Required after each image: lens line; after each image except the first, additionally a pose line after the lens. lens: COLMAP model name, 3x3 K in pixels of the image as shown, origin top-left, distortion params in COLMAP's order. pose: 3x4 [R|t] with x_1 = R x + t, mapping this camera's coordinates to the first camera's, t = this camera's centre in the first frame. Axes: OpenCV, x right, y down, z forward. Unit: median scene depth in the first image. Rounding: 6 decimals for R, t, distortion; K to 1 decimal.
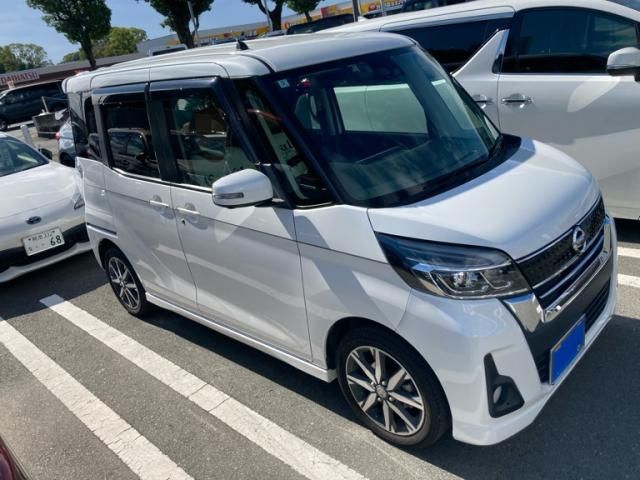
lens RADIAL K [[521.8, 0, 323.8], [0, 521.8, 239.2], [0, 0, 1]] dist [0.082877, -0.118061]
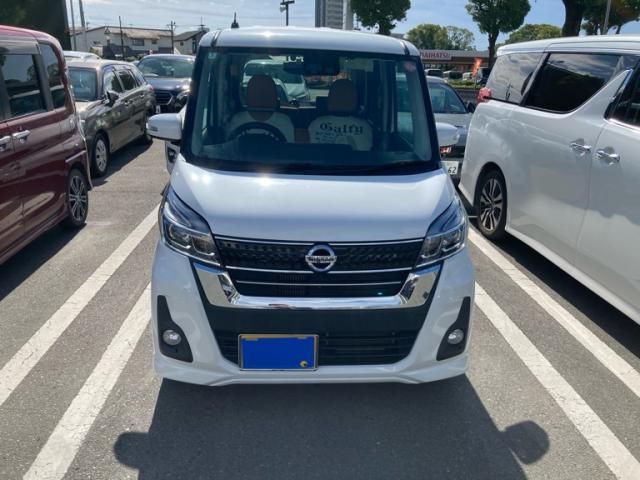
lens RADIAL K [[521.8, 0, 323.8], [0, 521.8, 239.2], [0, 0, 1]] dist [0.082877, -0.118061]
pose [[0.731980, 0.372836, -0.570261, 0.546589], [-0.369962, 0.920347, 0.126843, -0.083806], [0.572130, 0.118129, 0.811611, 0.105067]]
